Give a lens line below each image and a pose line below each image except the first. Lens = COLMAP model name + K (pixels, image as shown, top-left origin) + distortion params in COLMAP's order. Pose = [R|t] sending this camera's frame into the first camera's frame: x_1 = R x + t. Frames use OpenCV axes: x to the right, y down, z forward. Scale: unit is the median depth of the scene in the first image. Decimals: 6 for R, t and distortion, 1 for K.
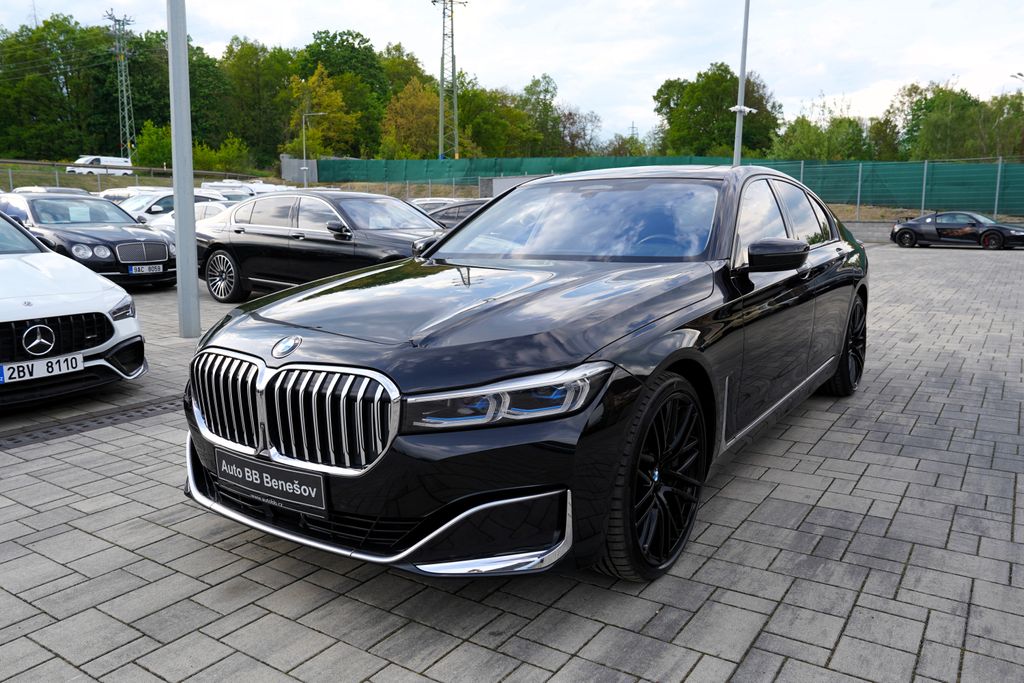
lens RADIAL K [[758.0, 0, 512.0], [0, 758.0, 341.5], [0, 0, 1]] dist [-0.000864, 0.005969]
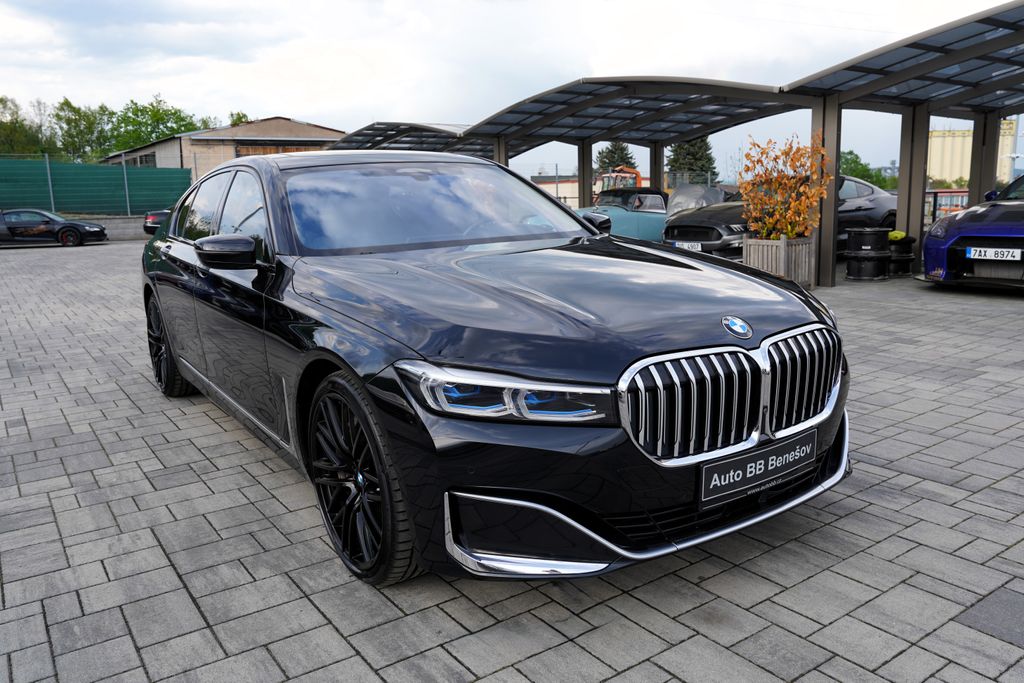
lens RADIAL K [[783.6, 0, 513.3], [0, 783.6, 325.5], [0, 0, 1]] dist [-0.001095, 0.032471]
pose [[0.357890, -0.160723, 0.919827, -0.926201], [0.183823, 0.977926, 0.099352, -0.105730], [-0.915491, 0.133528, 0.379535, 0.615187]]
